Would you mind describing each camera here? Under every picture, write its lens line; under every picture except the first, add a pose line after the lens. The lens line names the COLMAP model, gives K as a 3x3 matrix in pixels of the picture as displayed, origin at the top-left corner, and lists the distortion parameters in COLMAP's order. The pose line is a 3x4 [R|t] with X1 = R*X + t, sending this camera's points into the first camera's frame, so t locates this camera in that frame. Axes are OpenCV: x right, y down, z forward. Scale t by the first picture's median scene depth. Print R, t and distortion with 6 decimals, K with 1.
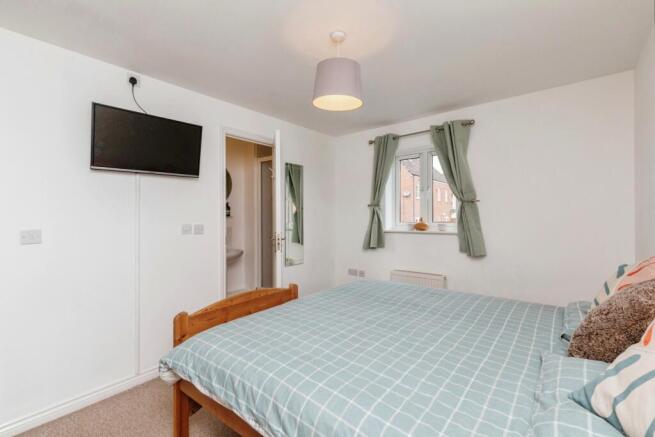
lens RADIAL K [[299.0, 0, 326.4], [0, 299.0, 214.2], [0, 0, 1]] dist [0.001386, -0.000187]
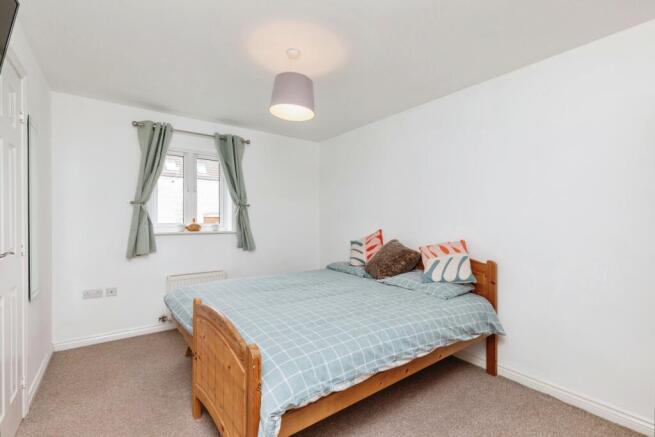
lens RADIAL K [[288.1, 0, 325.6], [0, 288.1, 218.8], [0, 0, 1]] dist [0.000255, 0.000015]
pose [[0.255758, 0.002843, 0.966737, -0.506619], [-0.021003, 0.999776, 0.002616, 0.001247], [-0.966513, -0.020973, 0.255760, 0.329771]]
